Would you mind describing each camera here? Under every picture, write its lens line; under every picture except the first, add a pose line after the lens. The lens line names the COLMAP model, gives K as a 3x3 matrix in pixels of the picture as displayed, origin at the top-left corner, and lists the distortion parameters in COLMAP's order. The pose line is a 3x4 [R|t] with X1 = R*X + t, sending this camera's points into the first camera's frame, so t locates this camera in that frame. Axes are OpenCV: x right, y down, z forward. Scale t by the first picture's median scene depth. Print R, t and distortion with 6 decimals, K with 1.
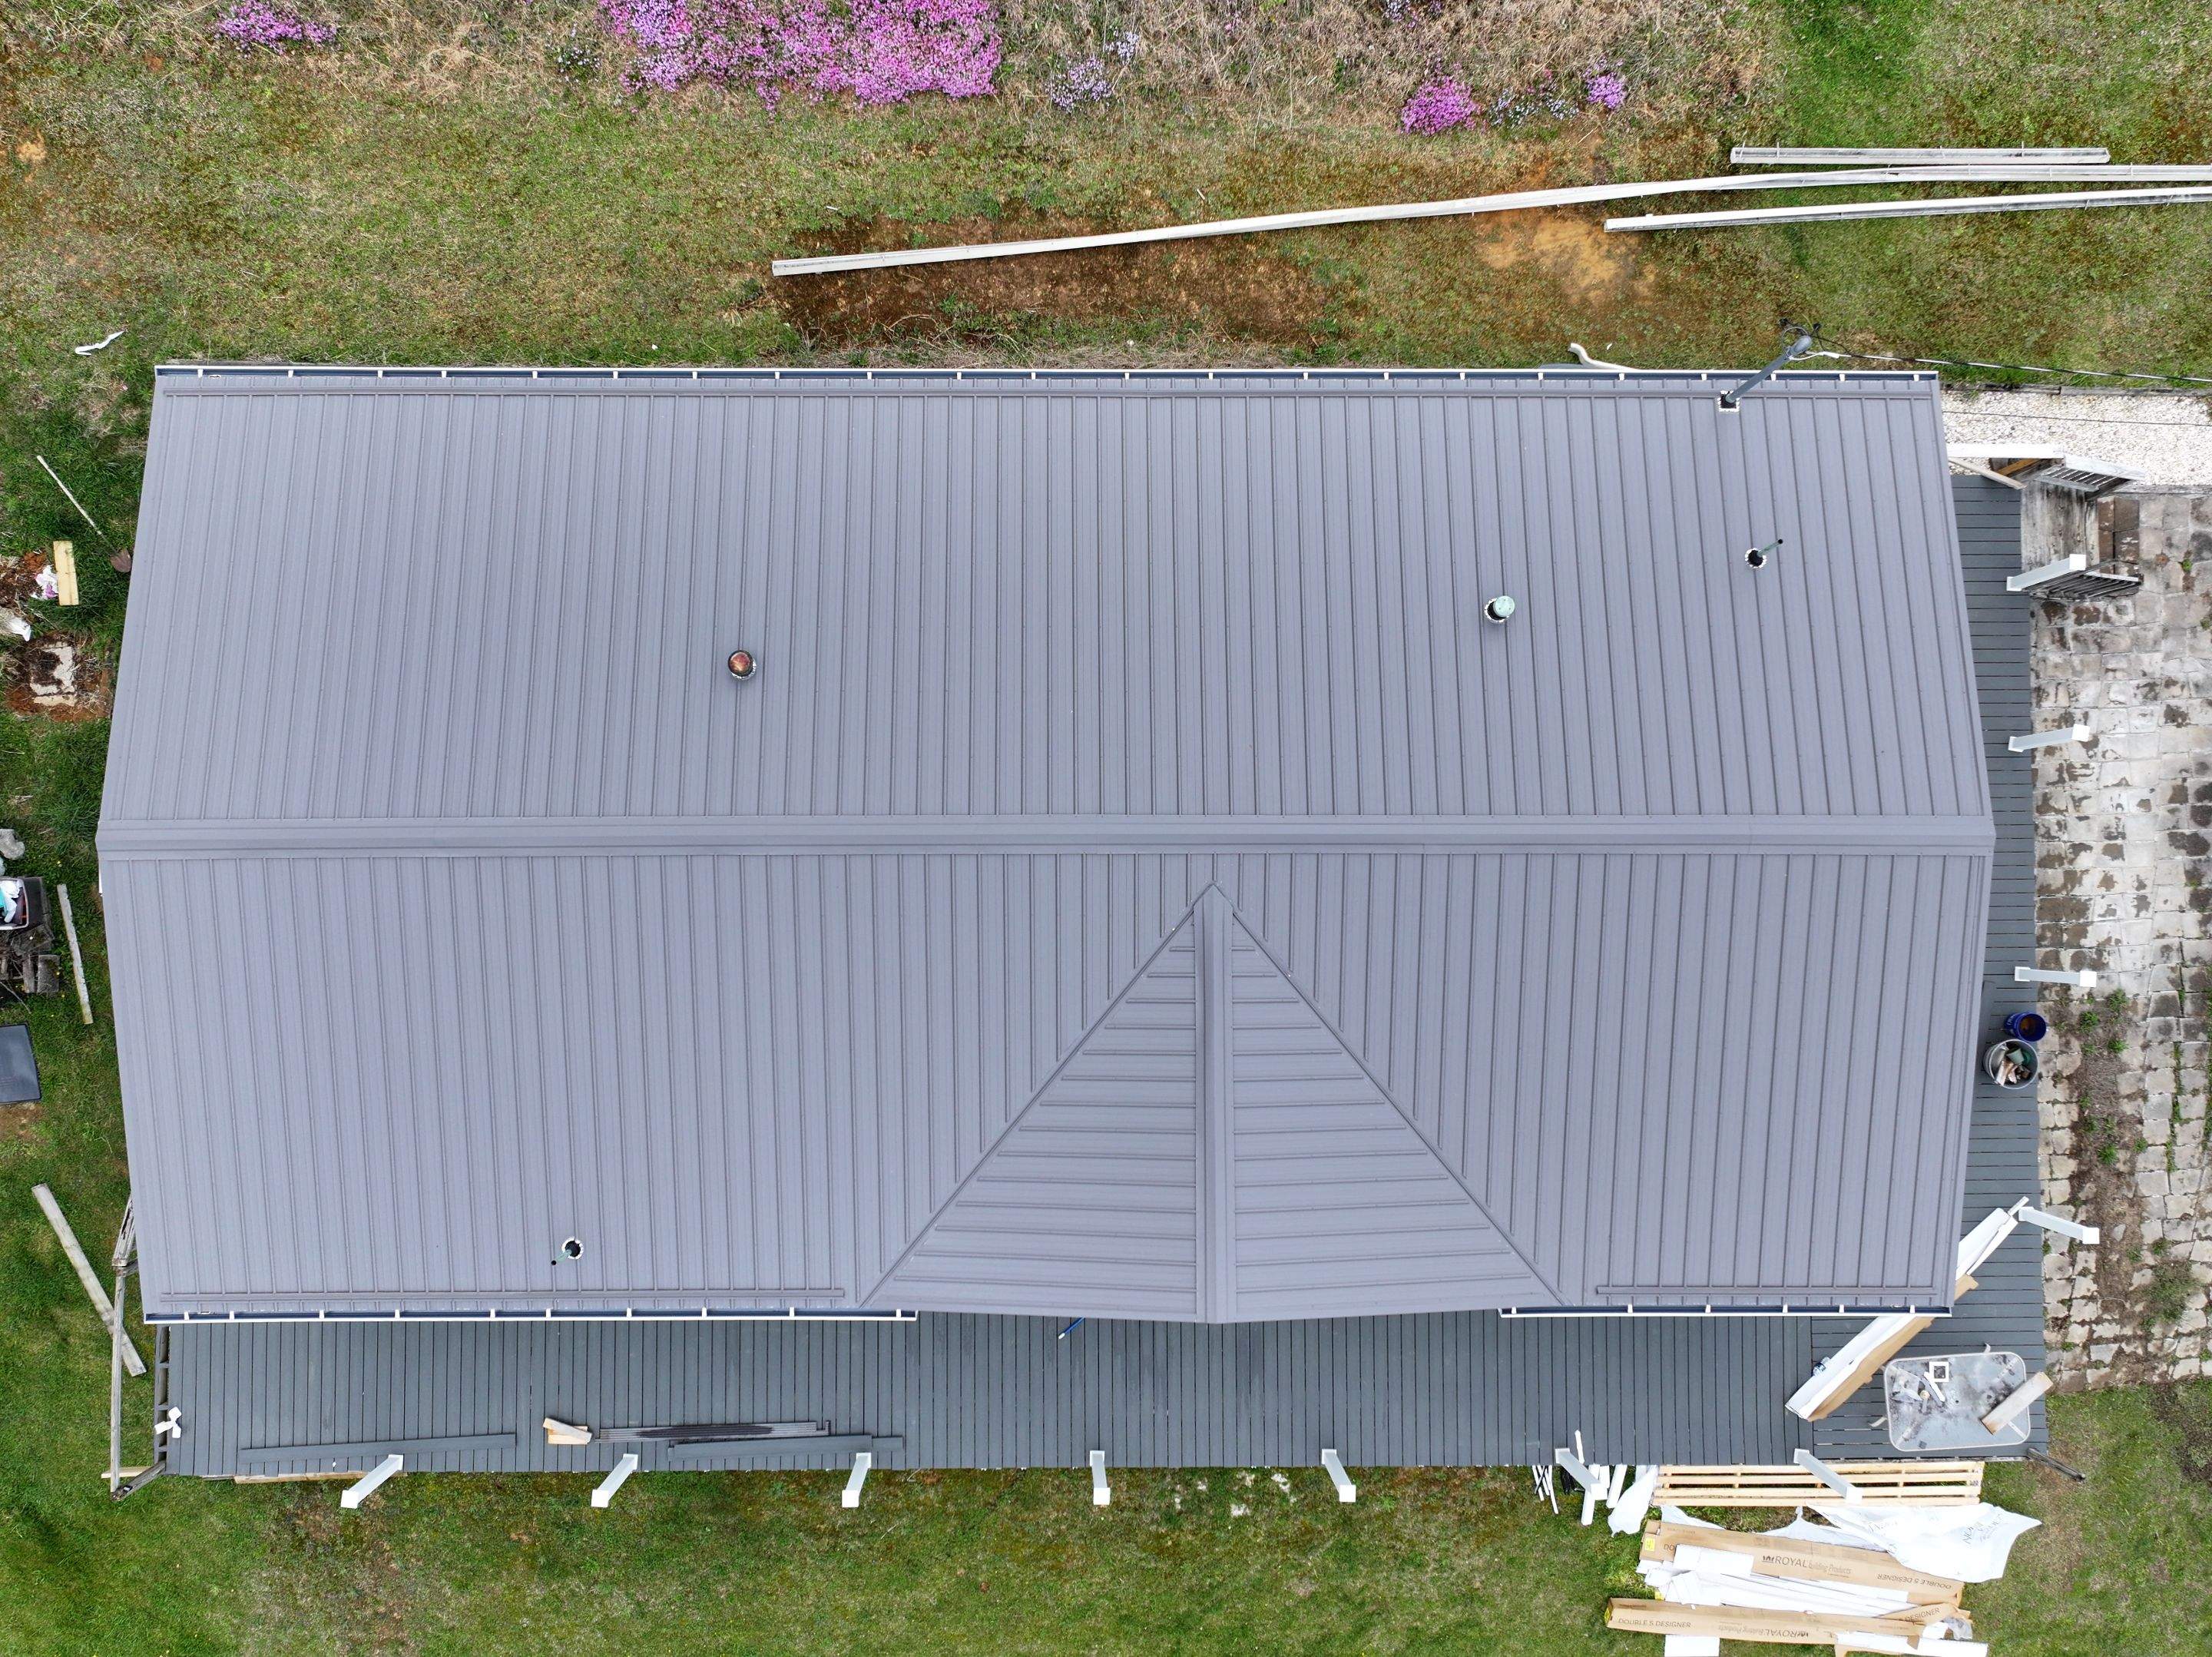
lens RADIAL K [[1797.1, 0, 1095.1], [0, 1797.1, 826.3], [0, 0, 1]] dist [0.001449, 0.014974]
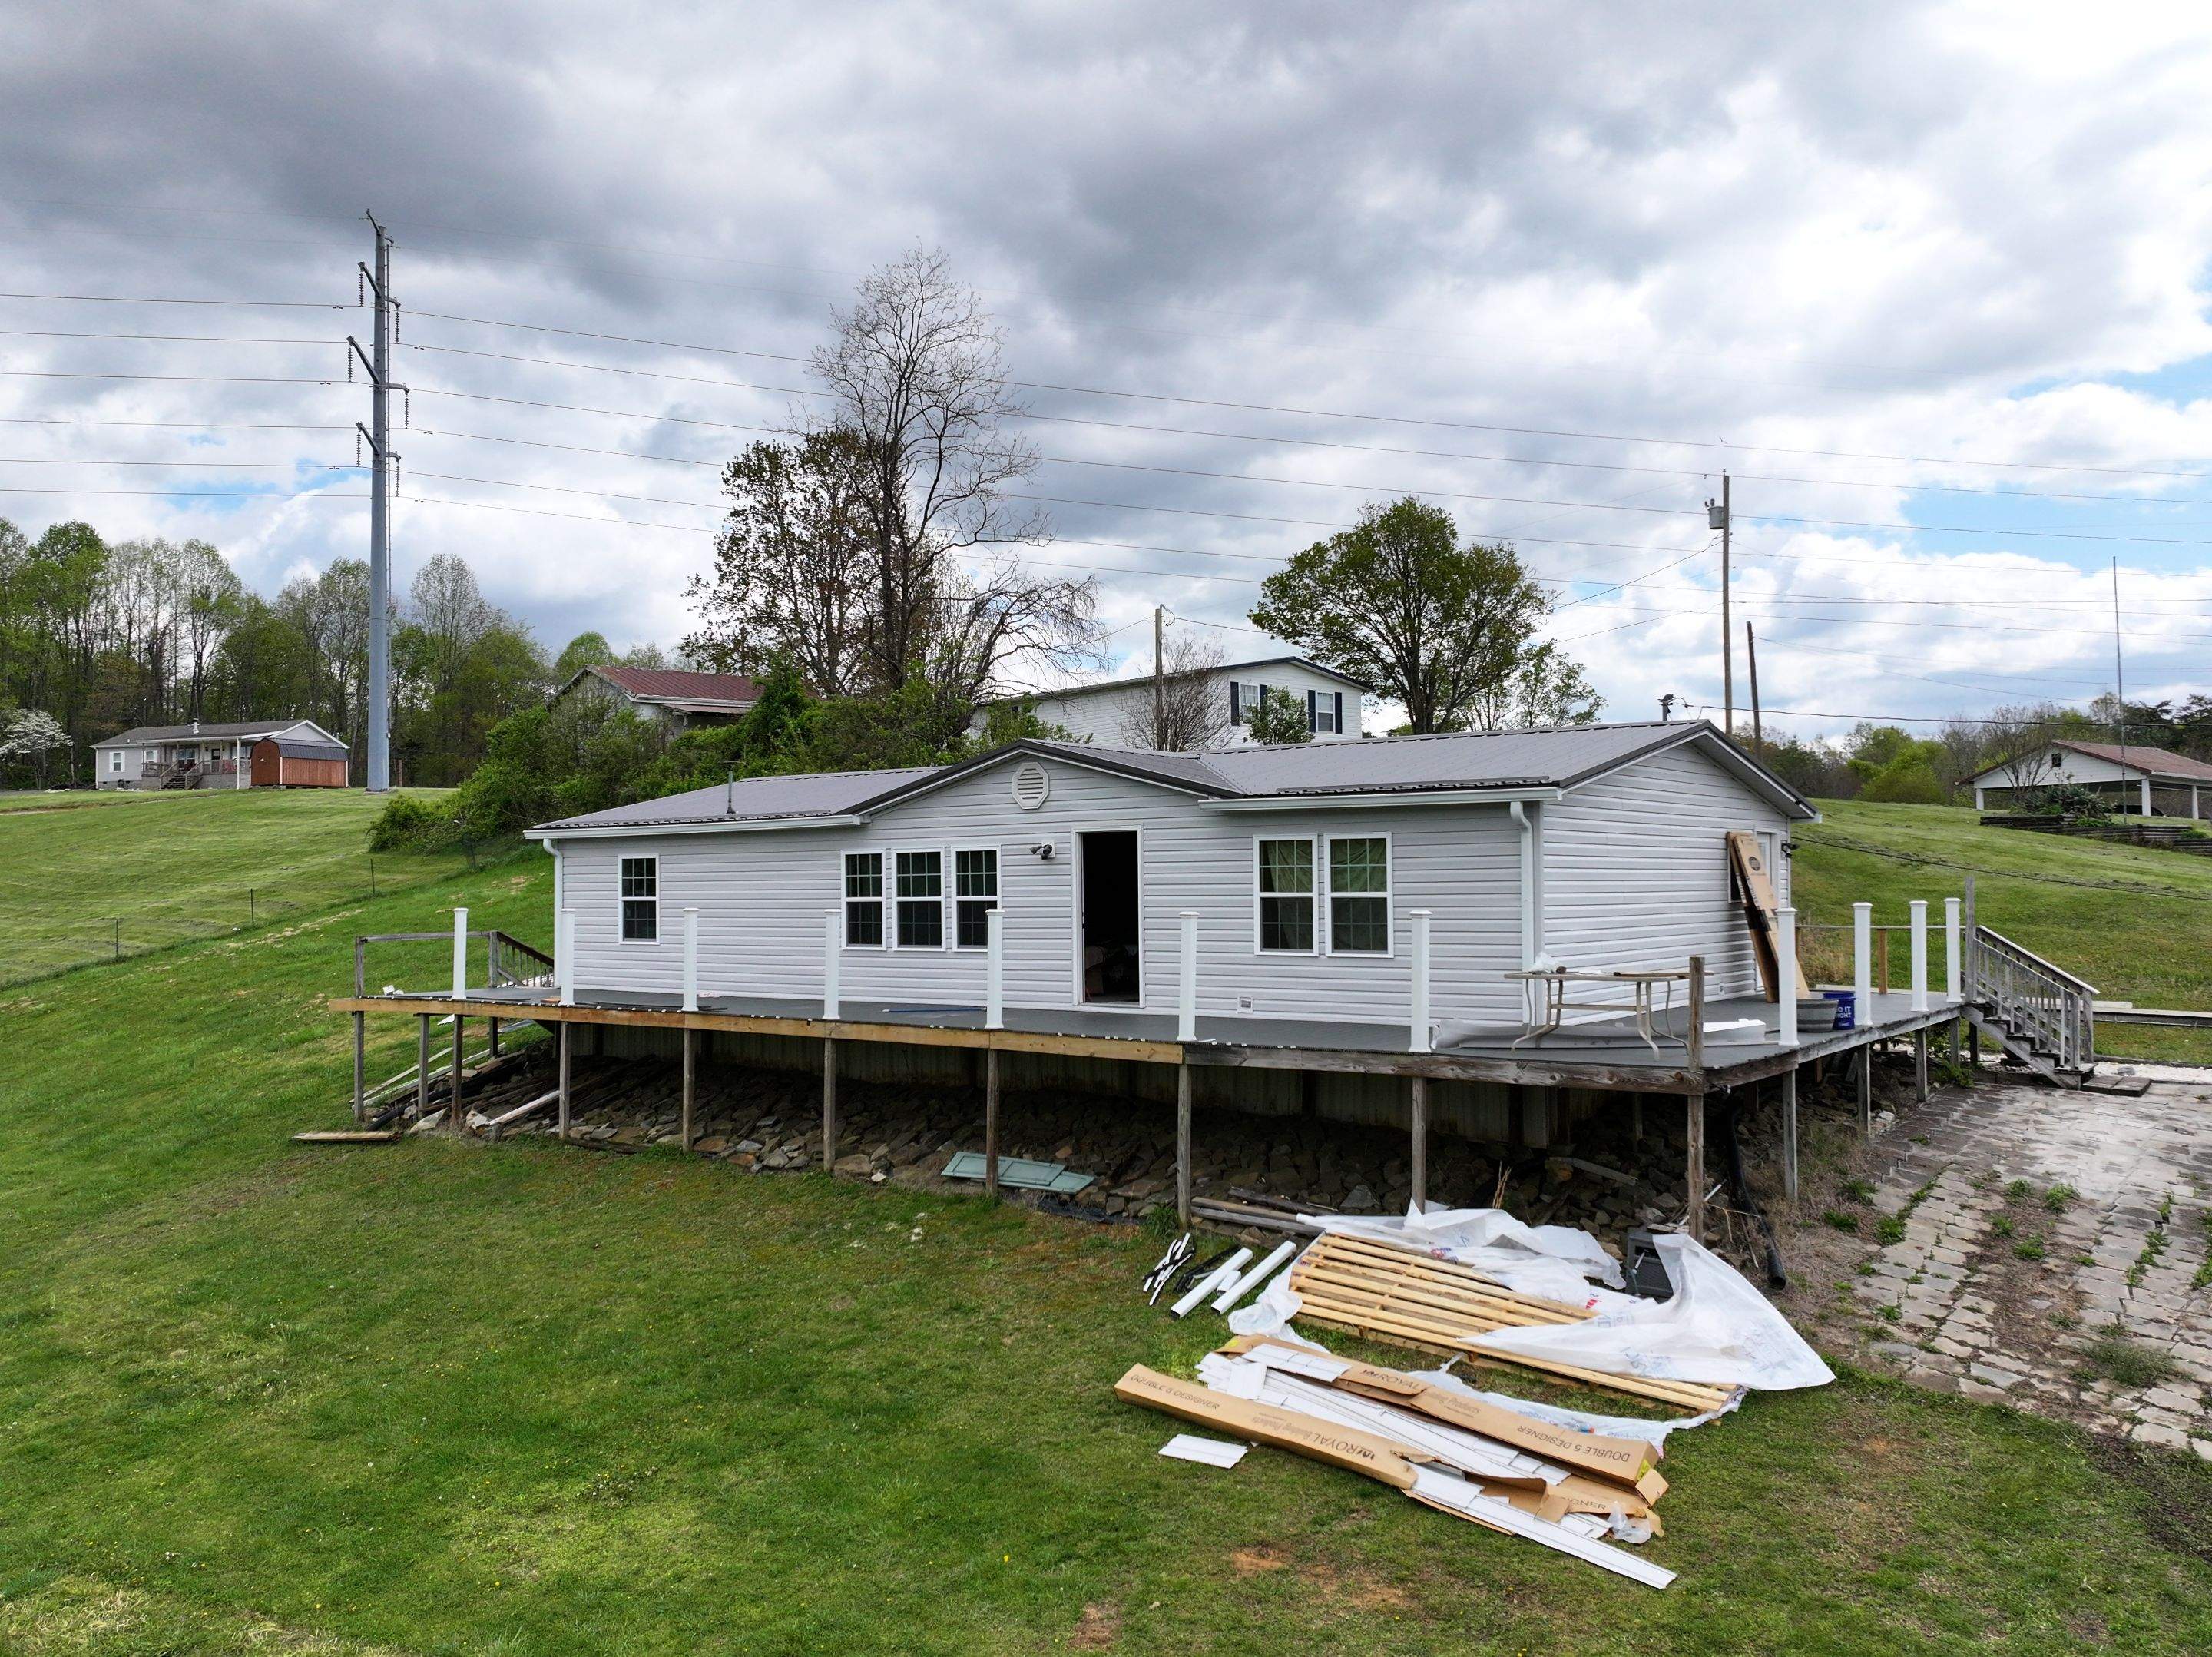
lens RADIAL K [[1797.1, 0, 1113.2], [0, 1797.1, 835.9], [0, 0, 1]] dist [0.001449, 0.014974]
pose [[0.798055, -0.039756, -0.601271, 0.757917], [-0.601107, 0.017293, -0.798981, 1.064265], [0.042162, 0.999060, -0.010097, 0.868311]]
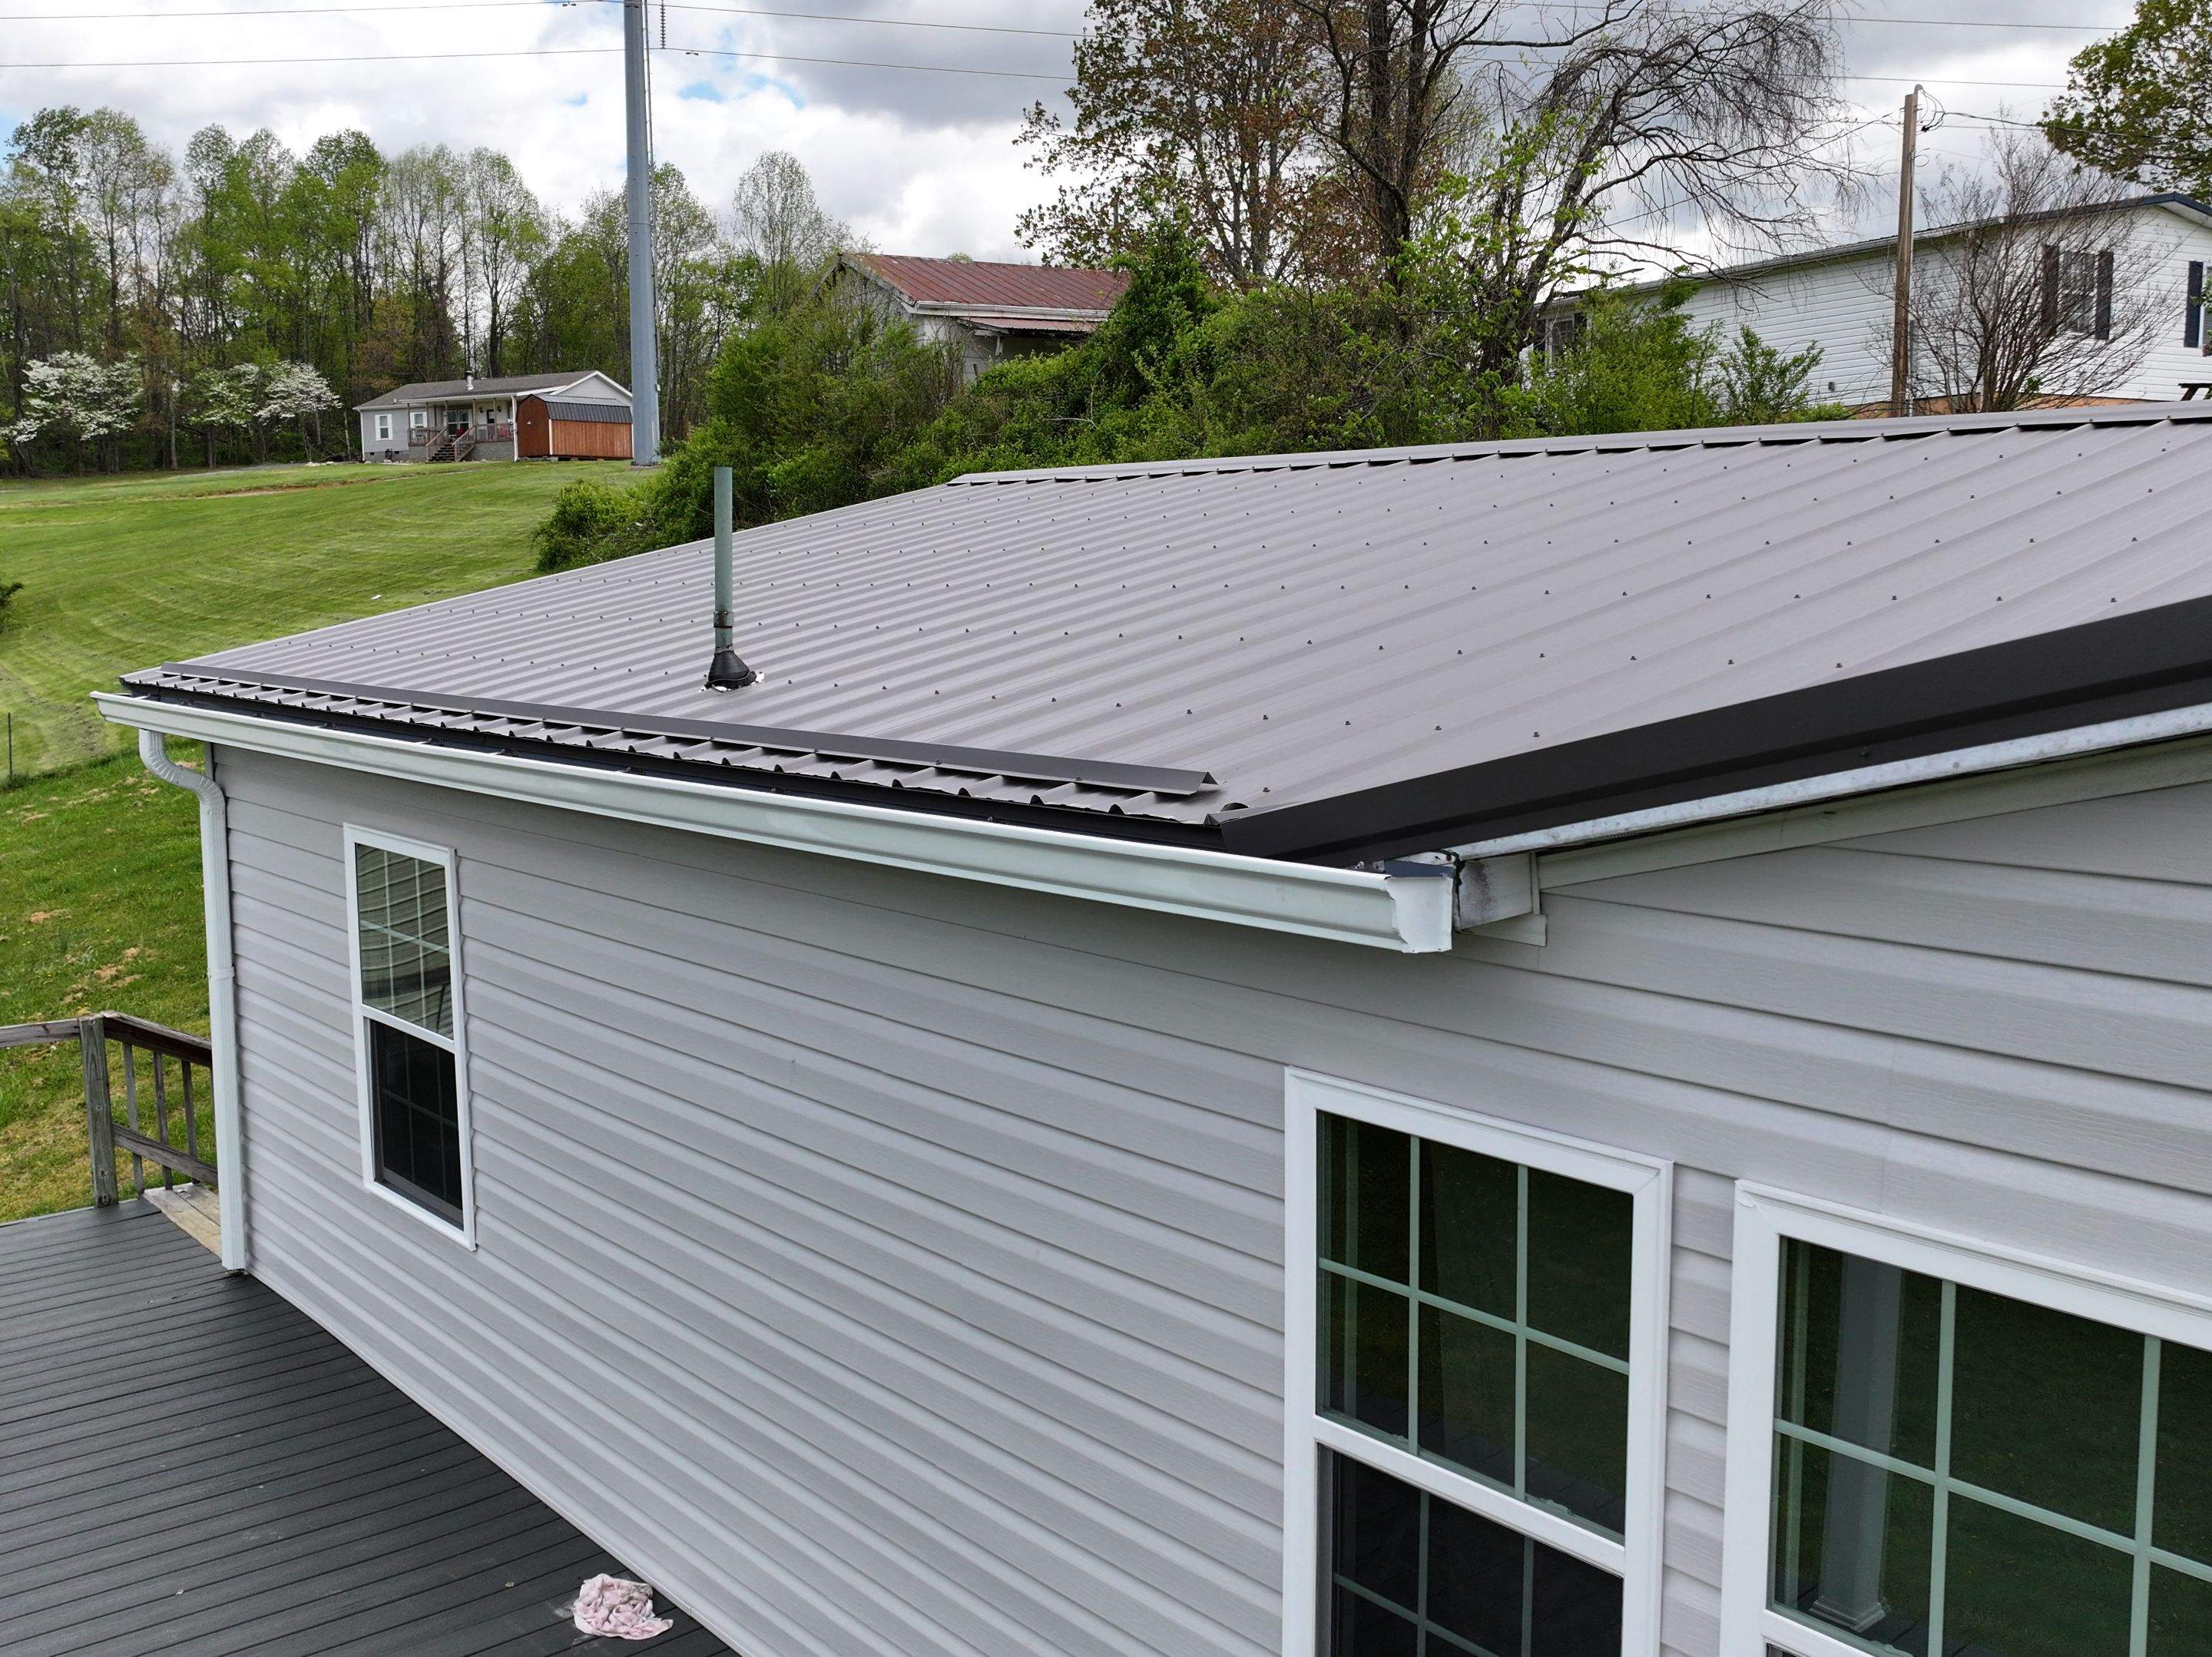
lens RADIAL K [[2071.4, 0, 1107.0], [0, 2071.4, 826.6], [0, 0, 1]] dist [0.004867, 0.000000]
pose [[0.642287, 0.077028, -0.762583, 0.022752], [-0.765405, 0.116742, -0.632872, 0.344445], [0.040276, 0.990171, 0.133939, 0.810429]]
